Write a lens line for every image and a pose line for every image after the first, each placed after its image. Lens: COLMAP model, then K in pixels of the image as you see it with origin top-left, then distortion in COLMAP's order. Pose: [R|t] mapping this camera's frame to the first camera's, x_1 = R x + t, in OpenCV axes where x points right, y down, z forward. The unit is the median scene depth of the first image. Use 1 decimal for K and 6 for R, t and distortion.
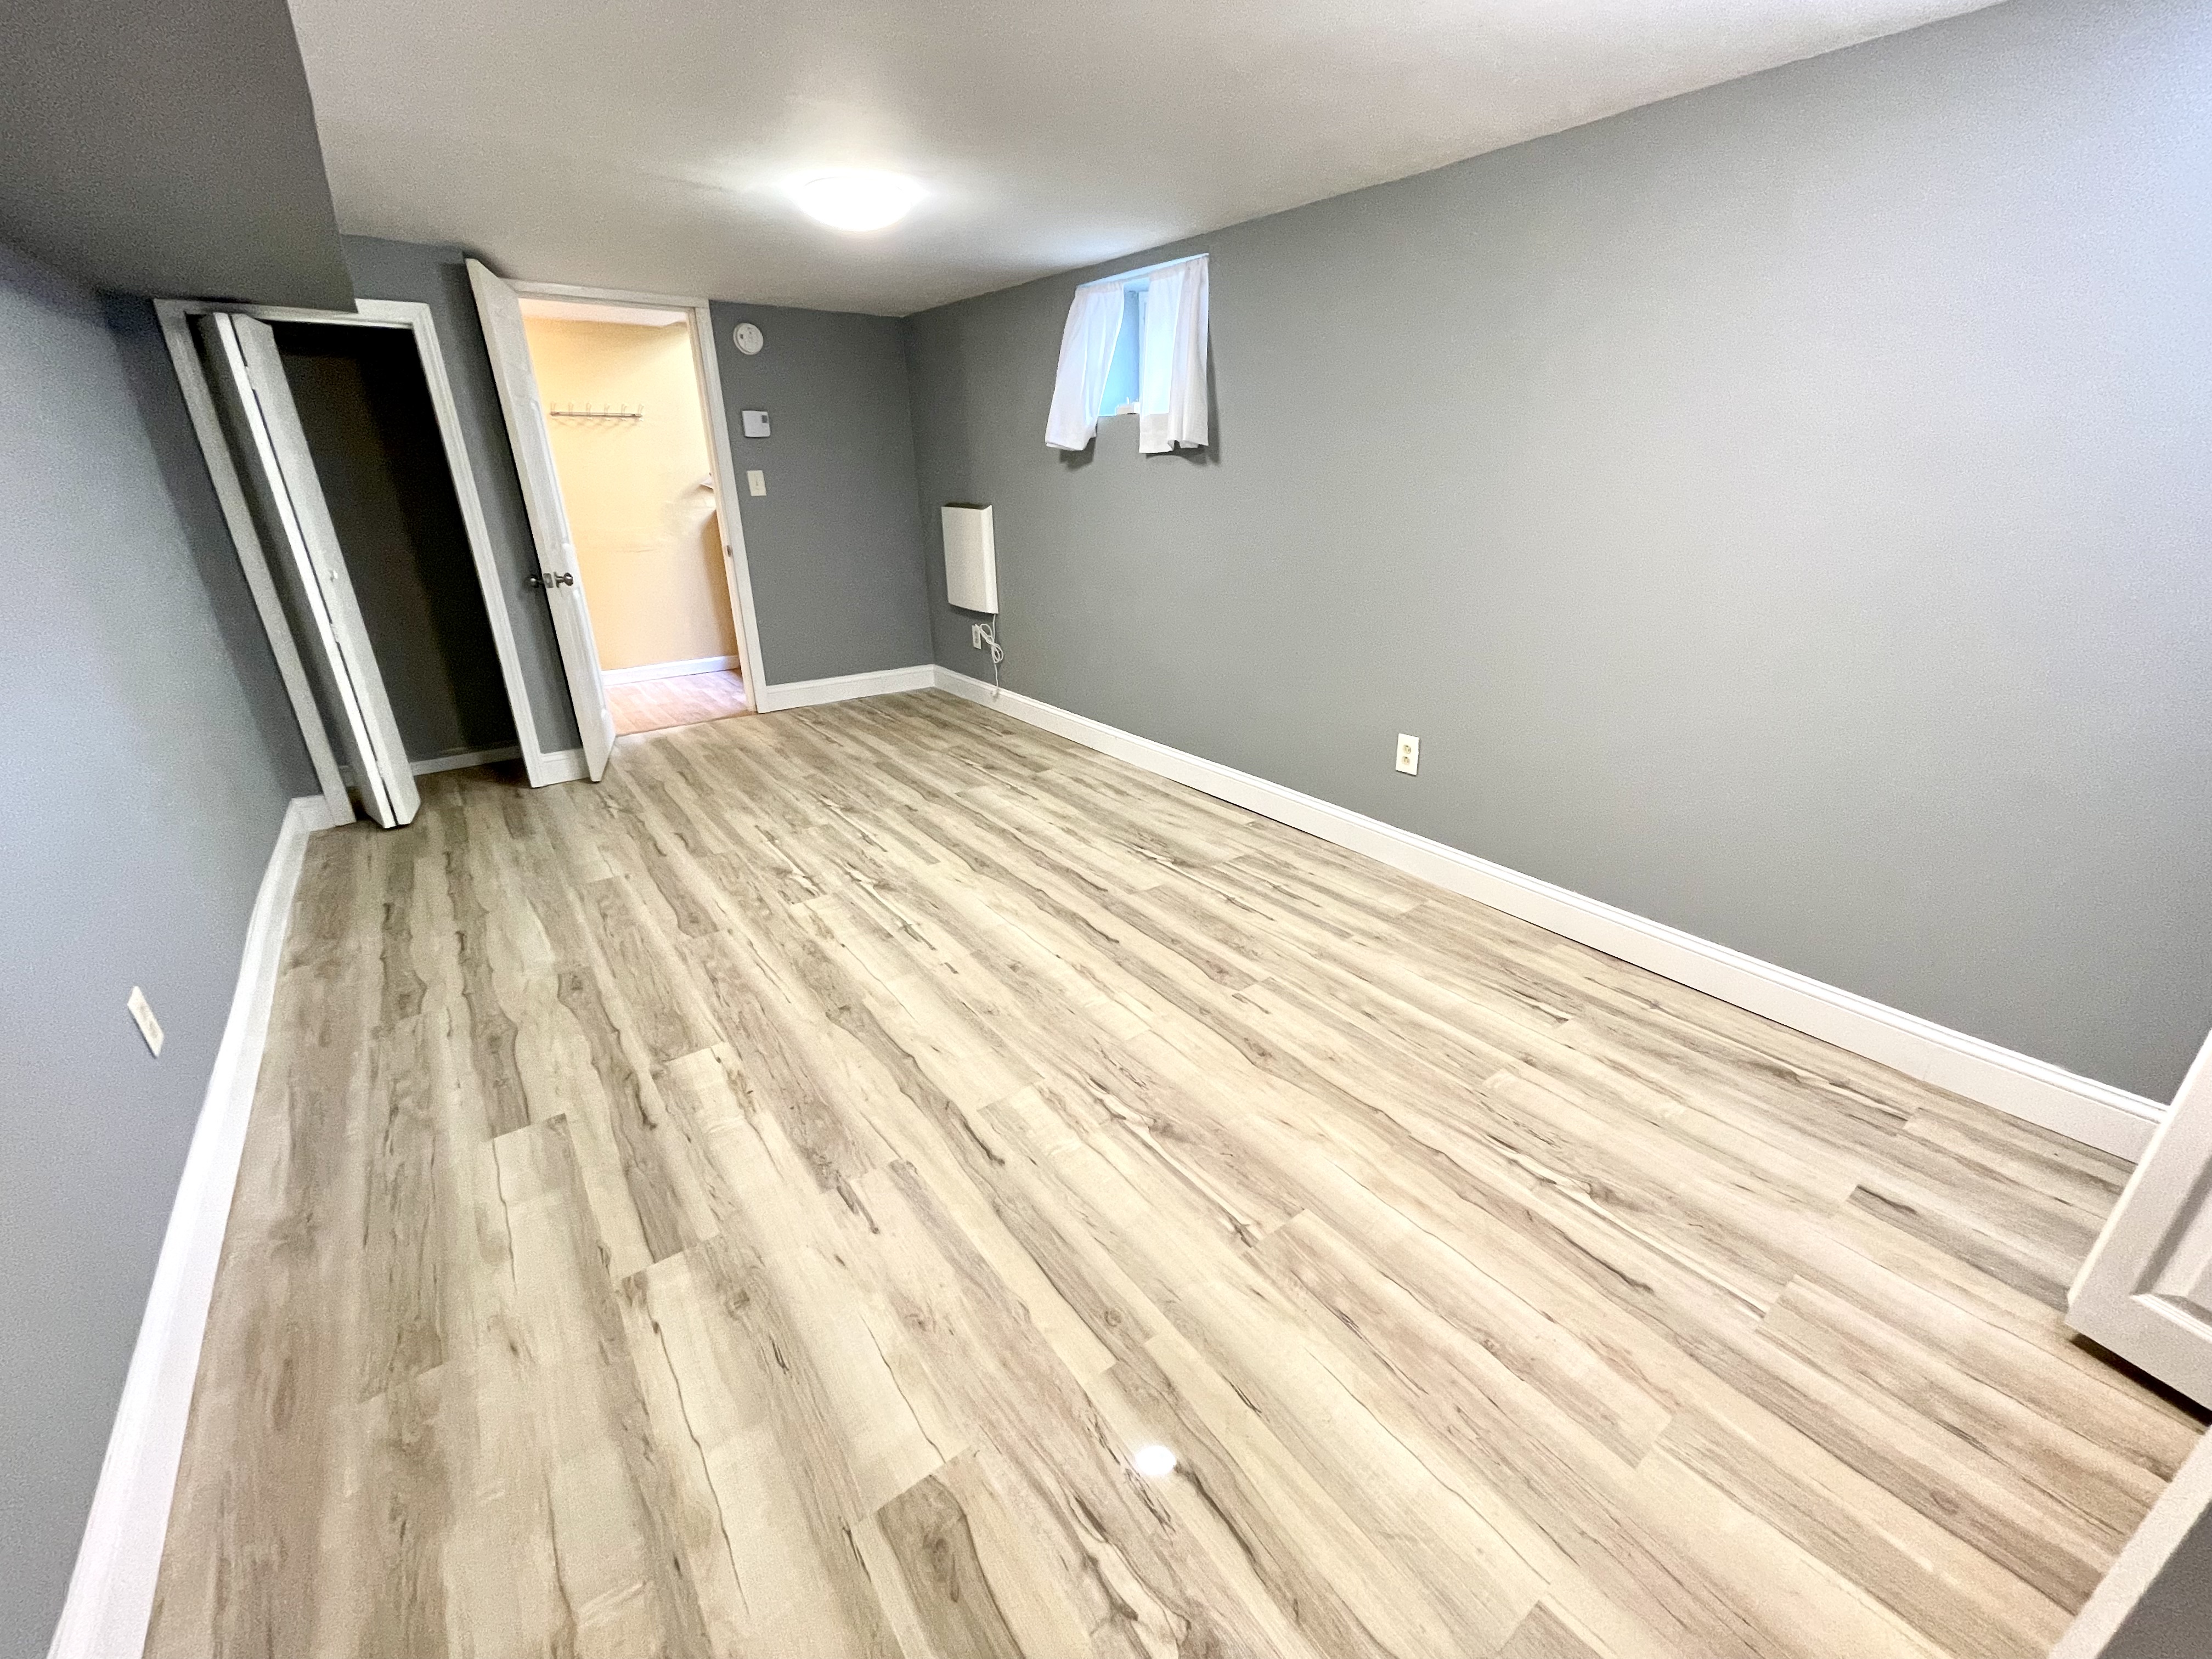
lens RADIAL K [[901.3, 0, 1111.5], [0, 901.3, 832.6], [0, 0, 1]] dist [-0.000873, -0.000632]
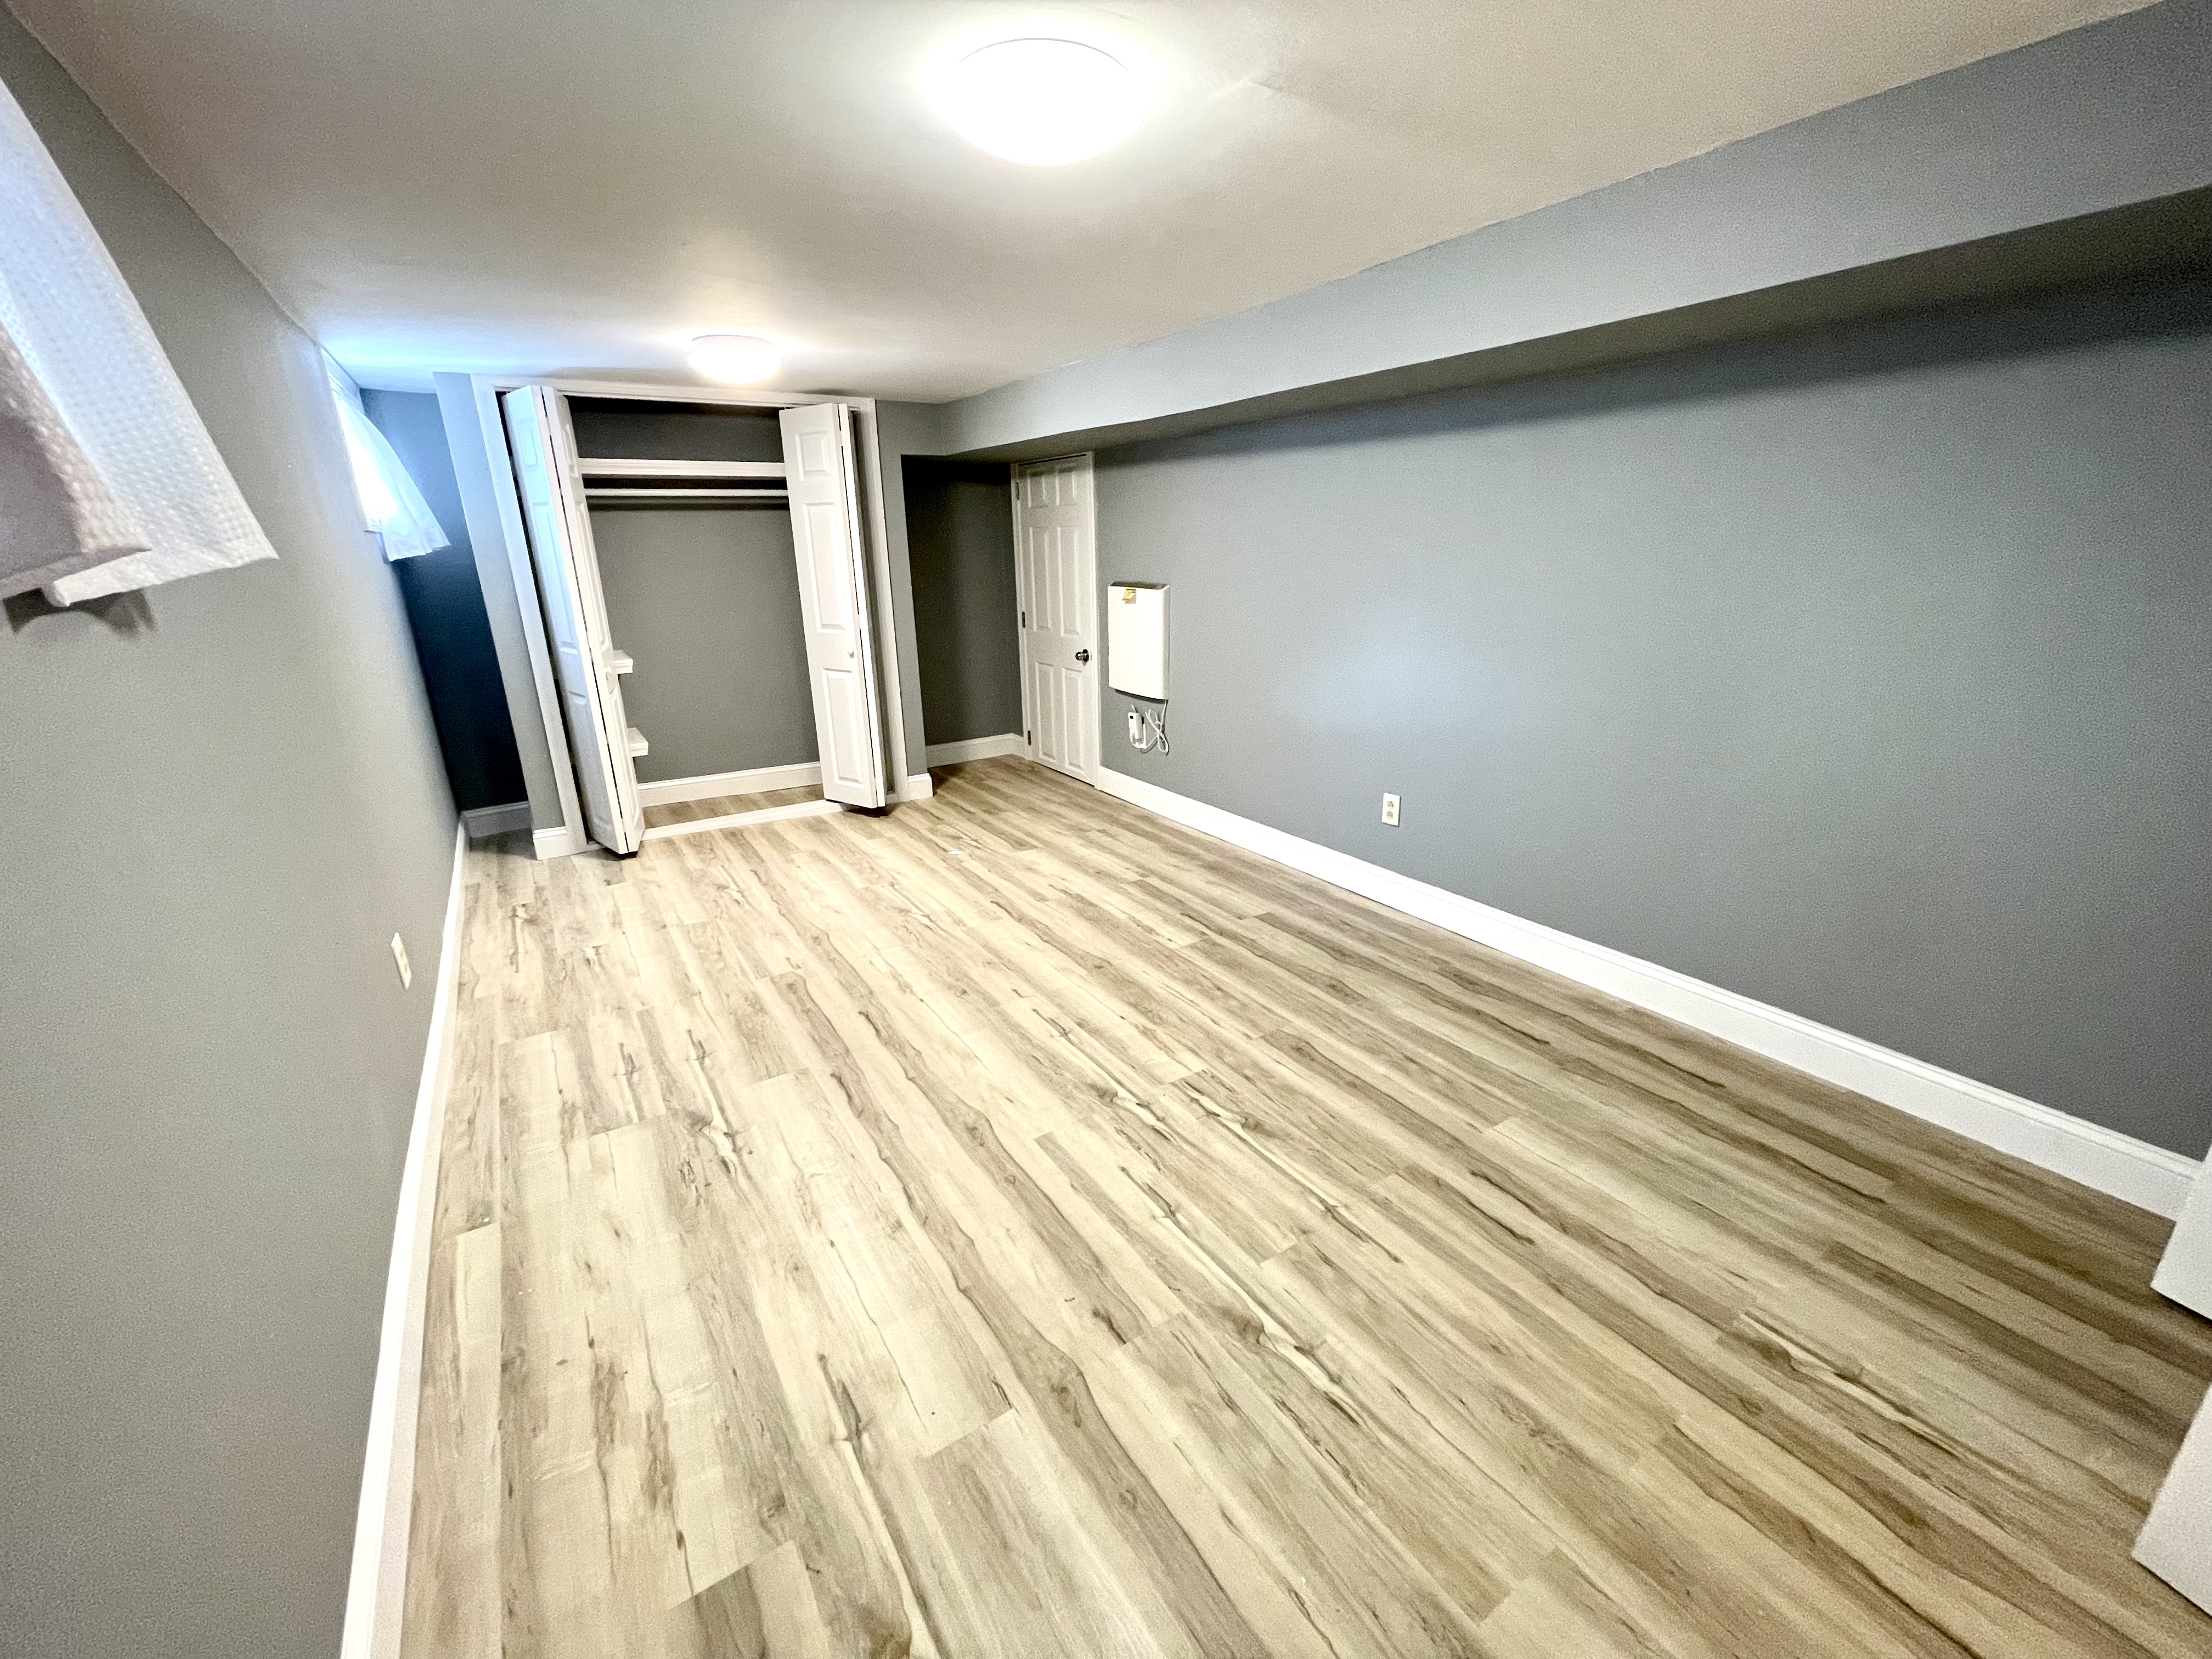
lens RADIAL K [[901.3, 0, 1109.4], [0, 901.3, 828.1], [0, 0, 1]] dist [-0.000873, -0.000632]
pose [[-0.997621, 0.003975, 0.068820, -0.344884], [0.047690, 0.760680, 0.647373, -0.685355], [-0.049776, 0.649115, -0.759060, 1.594464]]
